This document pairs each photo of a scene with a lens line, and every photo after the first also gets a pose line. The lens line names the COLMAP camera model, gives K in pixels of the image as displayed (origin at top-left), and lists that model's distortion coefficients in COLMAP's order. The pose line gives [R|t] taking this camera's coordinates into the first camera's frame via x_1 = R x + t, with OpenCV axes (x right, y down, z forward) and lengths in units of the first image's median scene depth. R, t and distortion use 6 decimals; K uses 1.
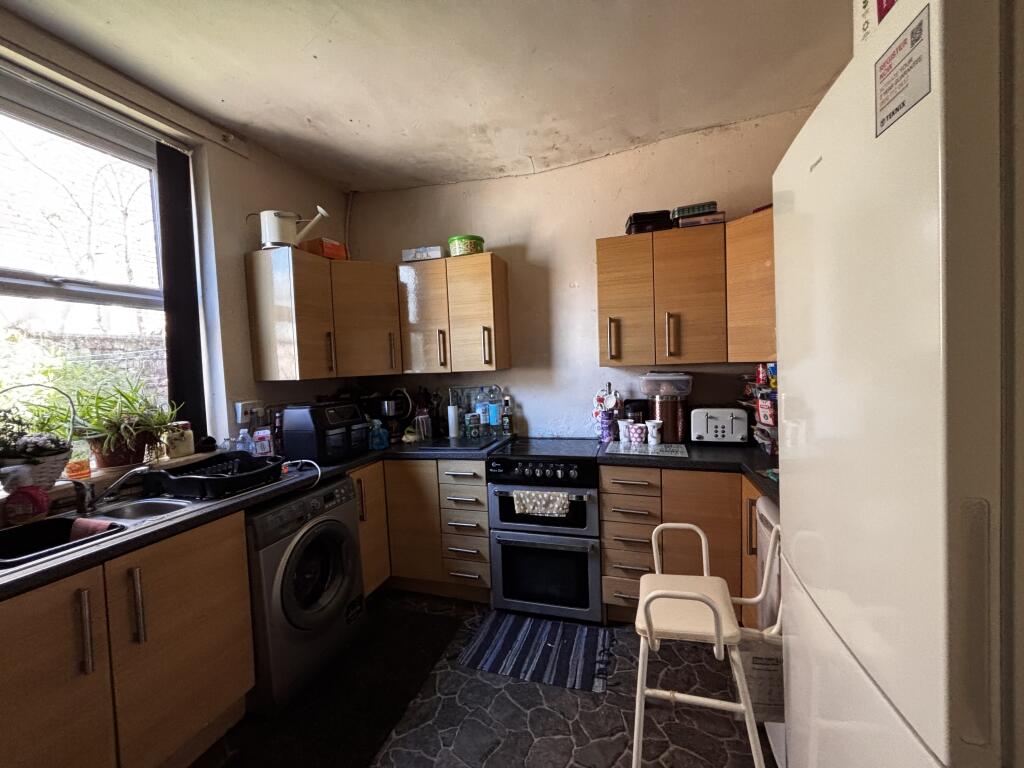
lens RADIAL K [[418.2, 0, 511.7], [0, 418.2, 381.1], [0, 0, 1]] dist [0.005759, -0.000711]
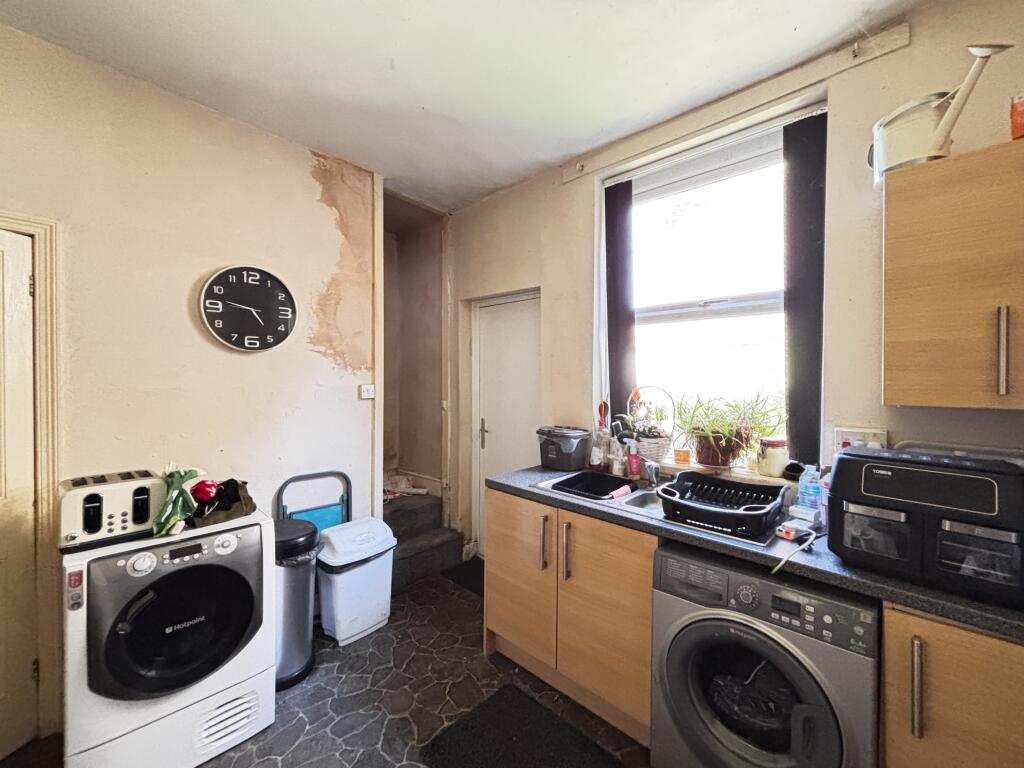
lens RADIAL K [[418.2, 0, 510.8], [0, 418.2, 378.4], [0, 0, 1]] dist [0.005759, -0.000711]
pose [[-0.436907, 0.043444, -0.898457, 0.251464], [-0.023152, 0.997959, 0.059514, -0.069377], [0.899209, 0.046803, -0.435009, 0.893369]]
